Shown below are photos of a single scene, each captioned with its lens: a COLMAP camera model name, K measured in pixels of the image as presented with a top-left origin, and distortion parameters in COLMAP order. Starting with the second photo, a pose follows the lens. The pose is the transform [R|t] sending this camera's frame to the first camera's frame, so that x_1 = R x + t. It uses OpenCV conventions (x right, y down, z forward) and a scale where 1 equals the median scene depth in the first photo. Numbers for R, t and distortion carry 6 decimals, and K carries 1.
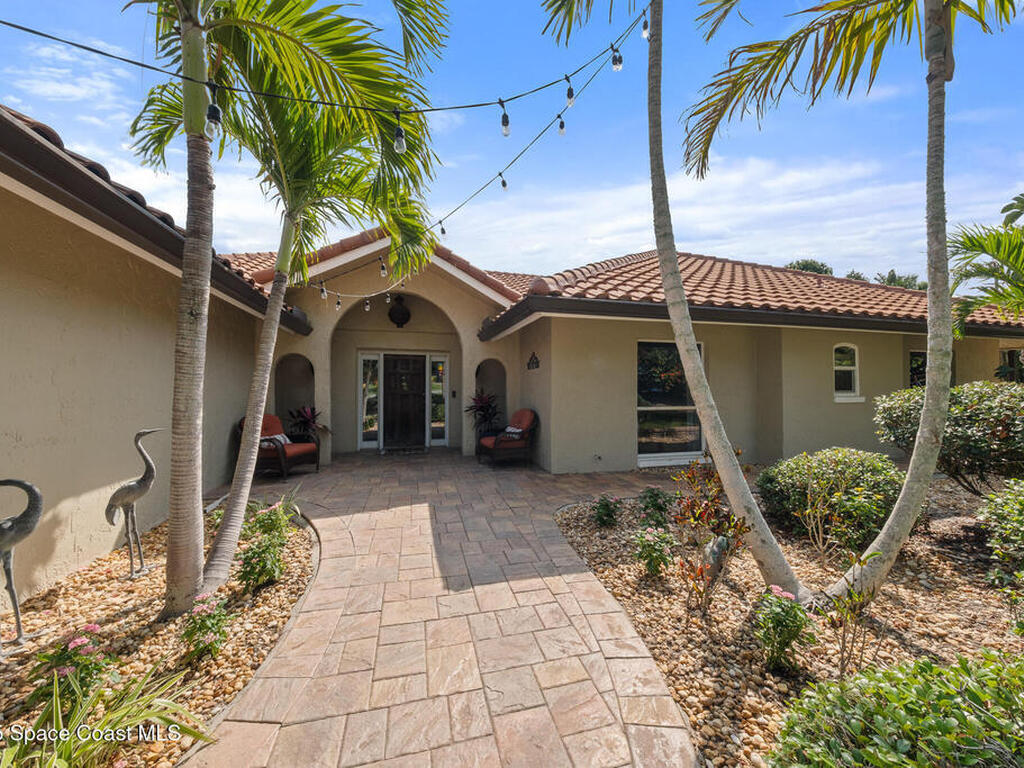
lens RADIAL K [[398.6, 0, 516.0], [0, 398.6, 388.8], [0, 0, 1]] dist [0.009900, -0.000551]
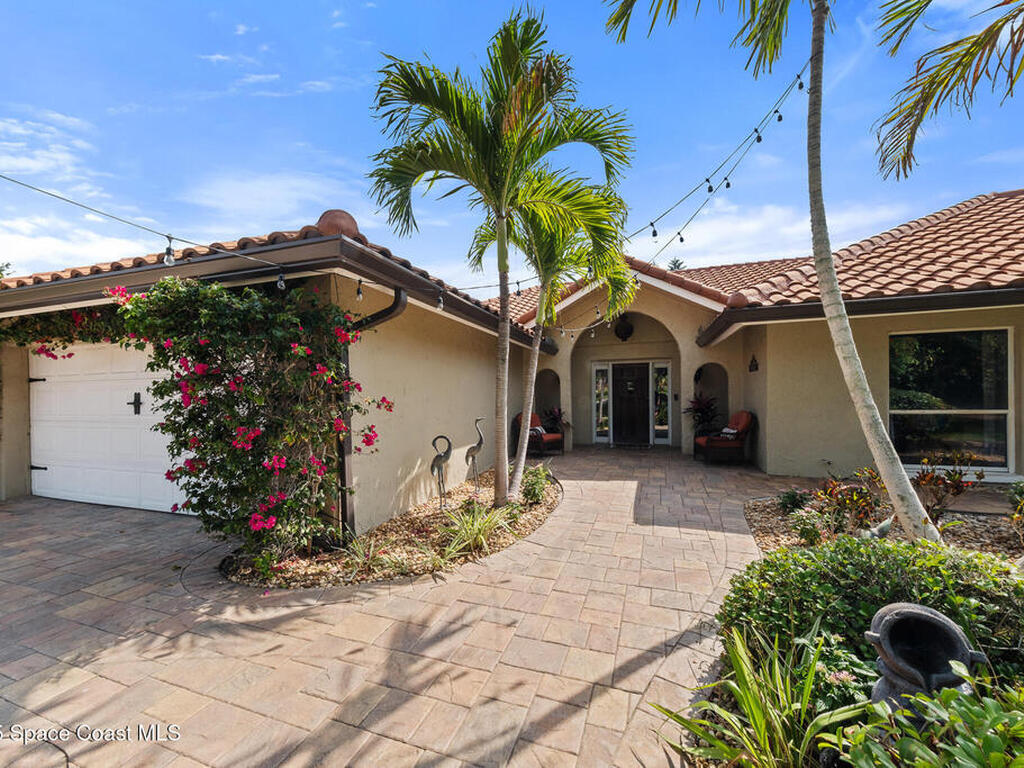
lens RADIAL K [[398.6, 0, 516.0], [0, 398.6, 388.8], [0, 0, 1]] dist [0.009900, -0.000551]
pose [[0.833947, -0.020761, -0.551453, 0.194168], [0.016027, 0.999782, -0.013402, -0.004975], [0.551611, 0.002338, 0.834098, -0.348346]]
